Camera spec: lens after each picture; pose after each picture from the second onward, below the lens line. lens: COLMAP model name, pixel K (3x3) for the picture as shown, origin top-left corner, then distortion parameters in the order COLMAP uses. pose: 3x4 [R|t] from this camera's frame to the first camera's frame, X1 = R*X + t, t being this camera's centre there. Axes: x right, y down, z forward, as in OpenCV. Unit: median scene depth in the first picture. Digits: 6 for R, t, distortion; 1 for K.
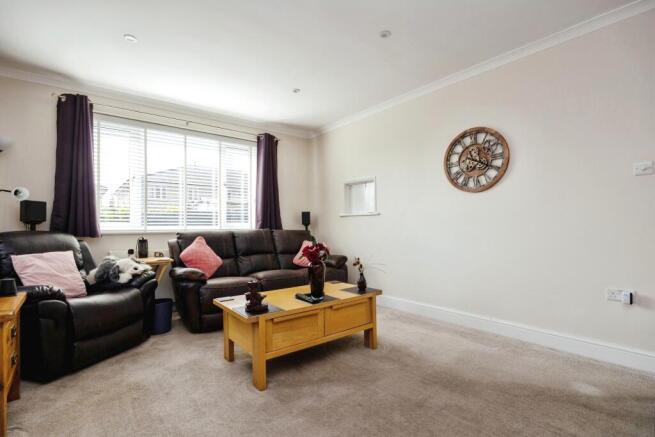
lens RADIAL K [[308.4, 0, 327.1], [0, 308.4, 222.1], [0, 0, 1]] dist [-0.020873, 0.000564]
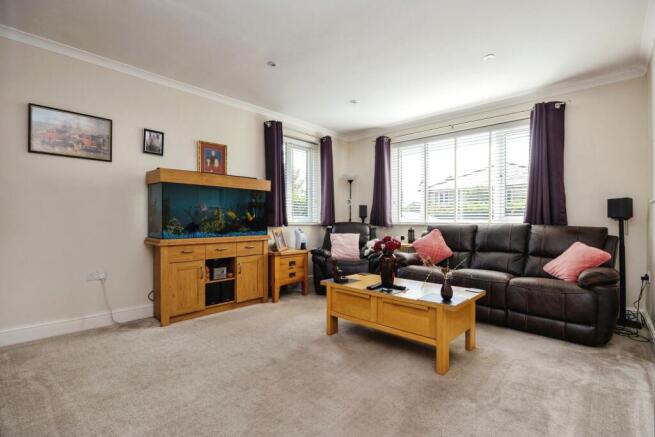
lens RADIAL K [[308.4, 0, 327.1], [0, 308.4, 222.1], [0, 0, 1]] dist [-0.020873, 0.000564]
pose [[0.132489, 0.005360, -0.991170, 0.648288], [0.007094, 0.999955, 0.006356, 0.012510], [0.991159, -0.007873, 0.132445, 0.444341]]
